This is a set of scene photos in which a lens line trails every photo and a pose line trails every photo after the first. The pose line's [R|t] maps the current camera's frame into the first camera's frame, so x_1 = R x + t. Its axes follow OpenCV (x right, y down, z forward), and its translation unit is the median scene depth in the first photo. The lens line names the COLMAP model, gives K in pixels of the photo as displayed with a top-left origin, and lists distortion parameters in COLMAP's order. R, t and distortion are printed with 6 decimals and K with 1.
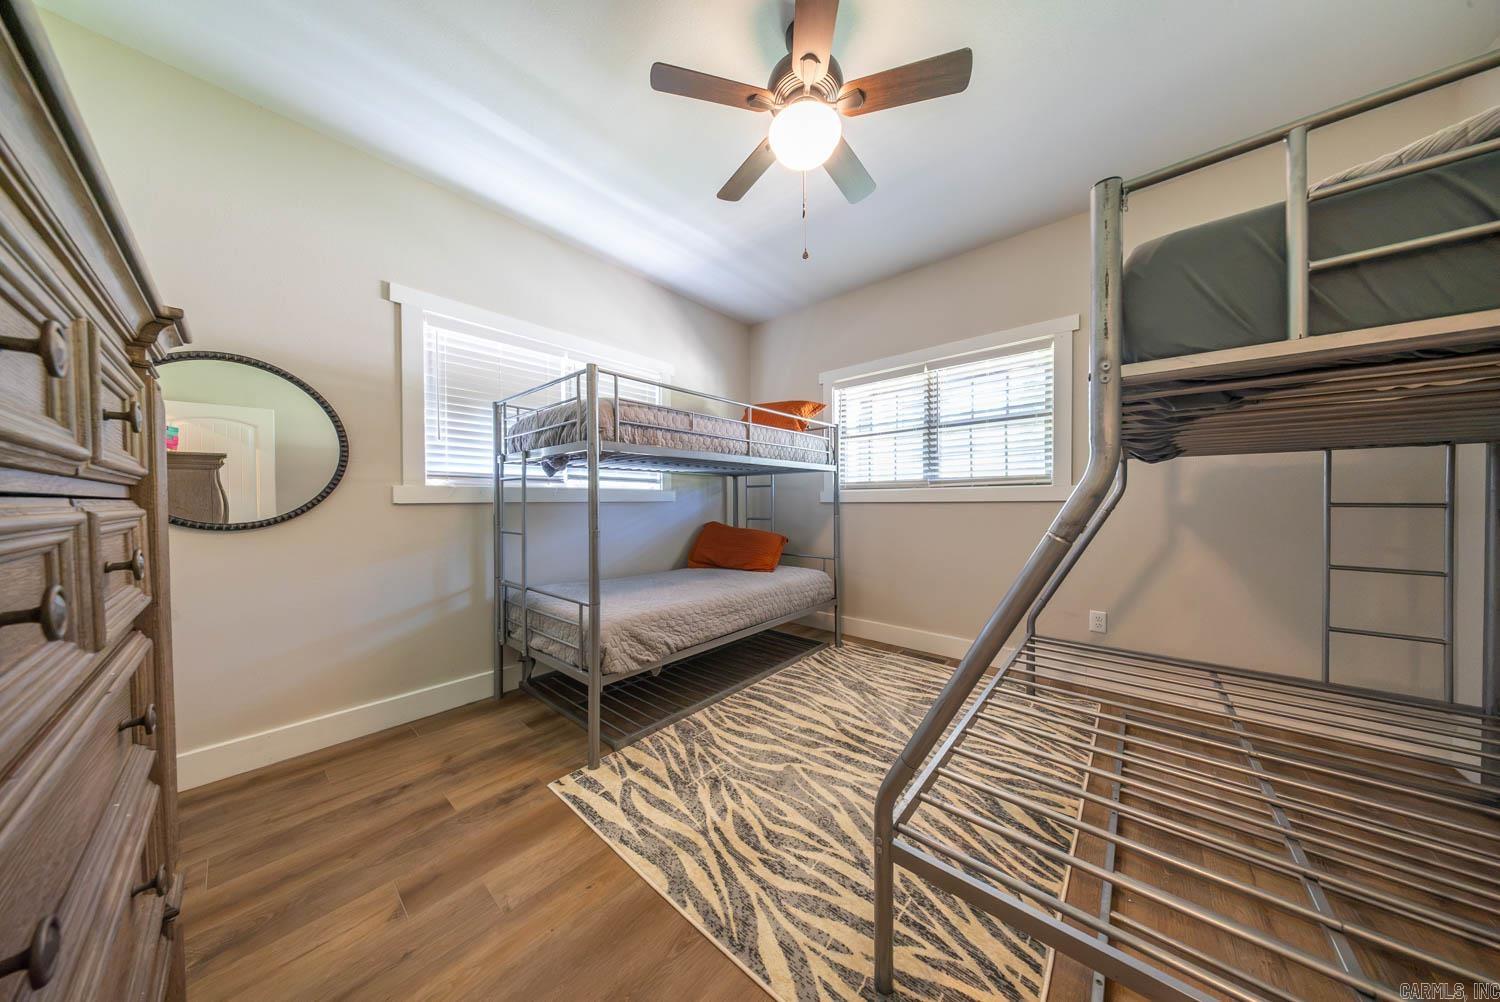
lens RADIAL K [[442.4, 0, 748.5], [0, 442.4, 501.2], [0, 0, 1]] dist [0.000331, -0.000327]
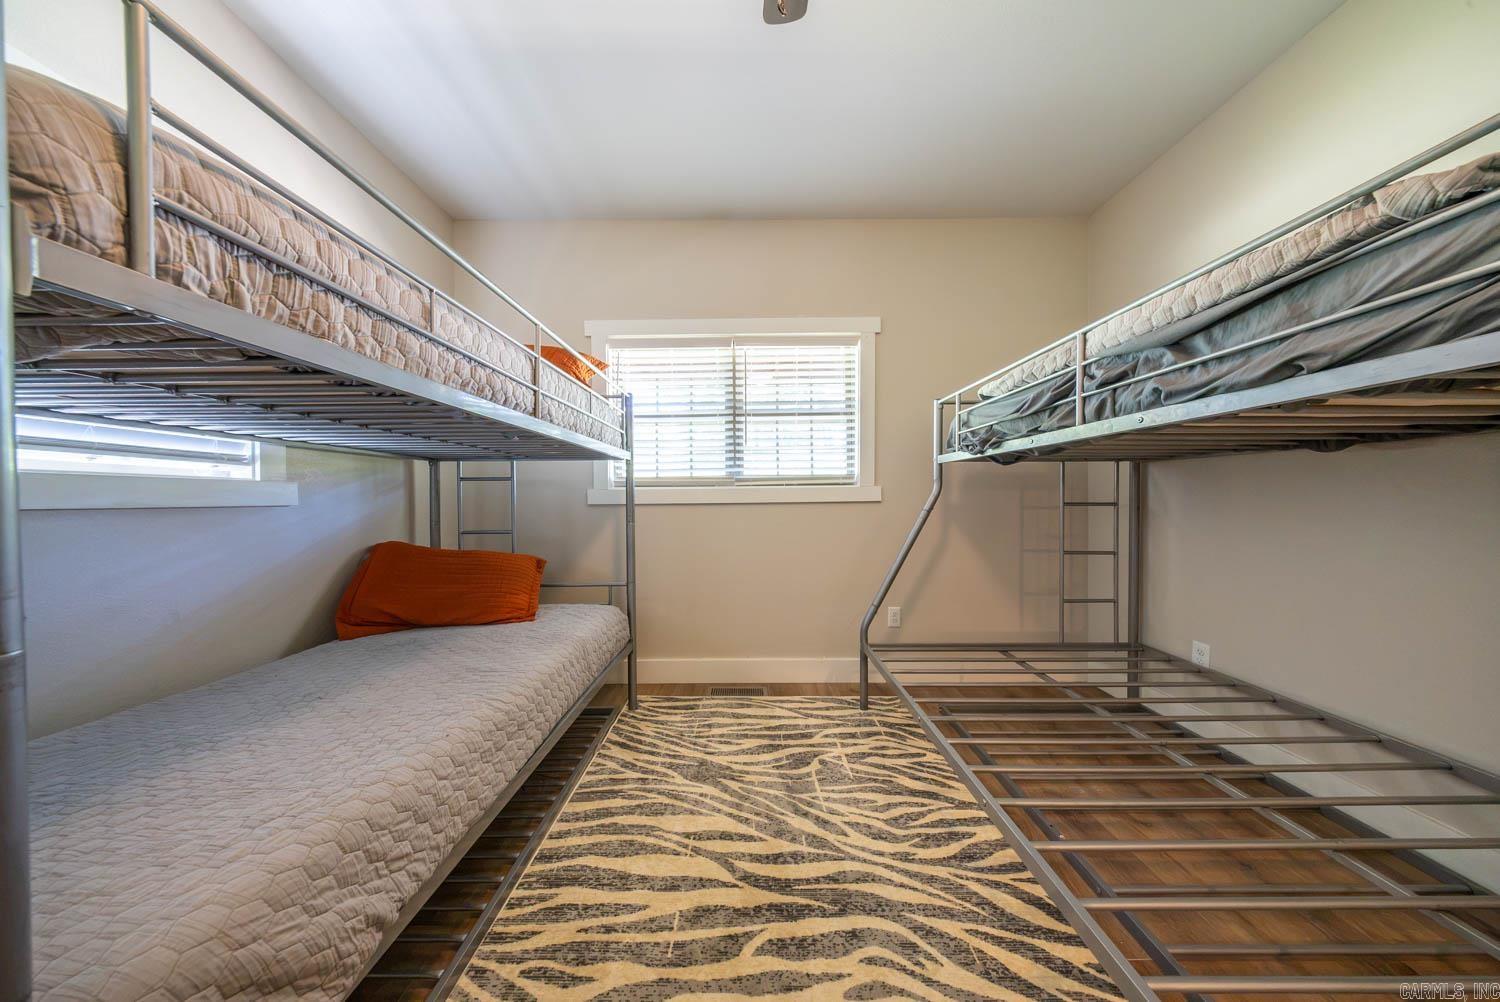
lens RADIAL K [[441.3, 0, 747.5], [0, 441.3, 502.4], [0, 0, 1]] dist [0.007505, -0.003375]
pose [[0.758008, -0.005407, 0.652222, -0.203698], [0.004001, 0.999985, 0.003640, -0.004750], [-0.652232, -0.000150, 0.758019, 0.595839]]
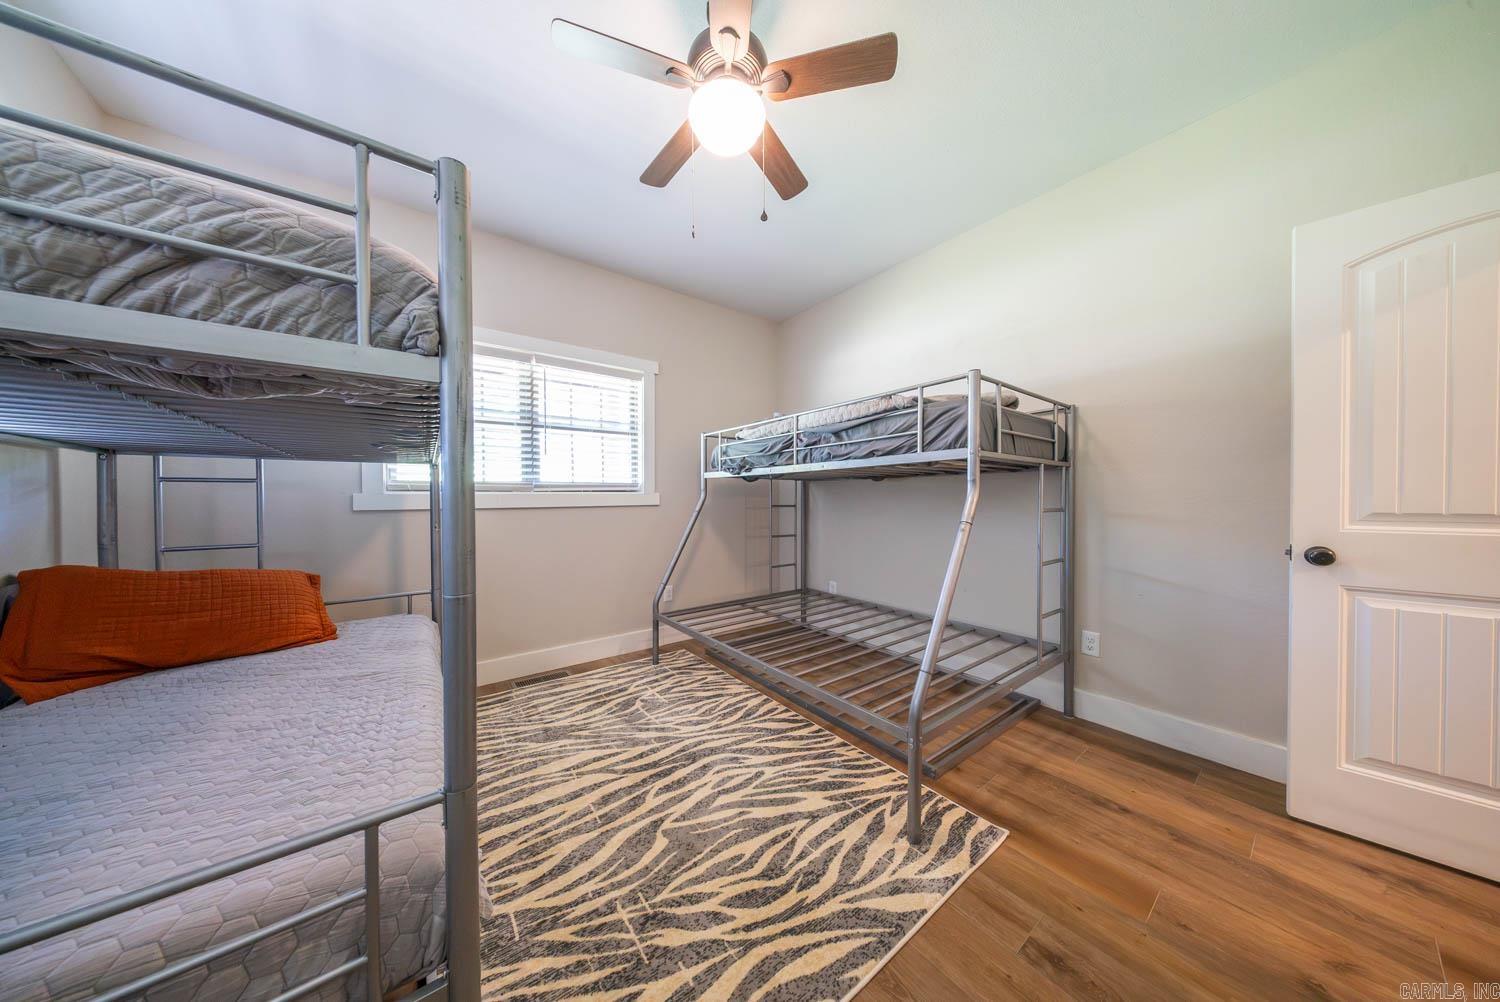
lens RADIAL K [[442.4, 0, 748.5], [0, 442.4, 501.2], [0, 0, 1]] dist [0.000331, -0.000327]
pose [[0.206995, -0.000891, 0.978342, -0.656573], [0.005792, 0.999983, -0.000315, -0.014090], [-0.978325, 0.005732, 0.206996, 0.649544]]
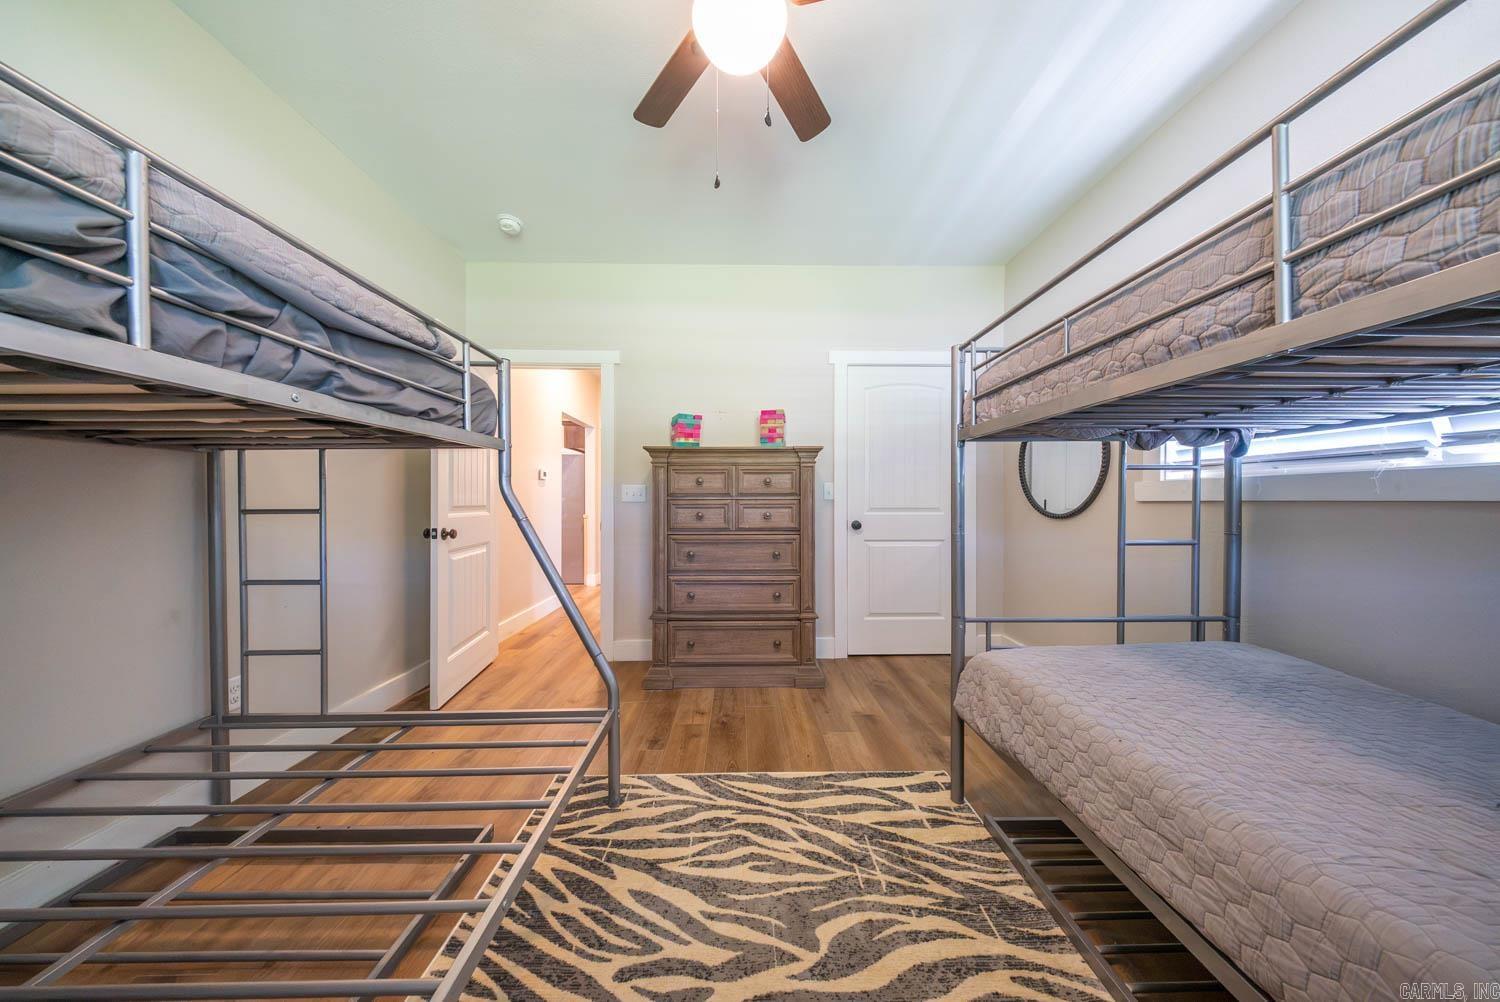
lens RADIAL K [[441.3, 0, 747.5], [0, 441.3, 502.4], [0, 0, 1]] dist [0.007505, -0.003375]
pose [[-0.744069, 0.013495, -0.667967, 0.532504], [0.005397, 0.999885, 0.014189, -0.010322], [0.668081, 0.006952, -0.744056, 1.330536]]
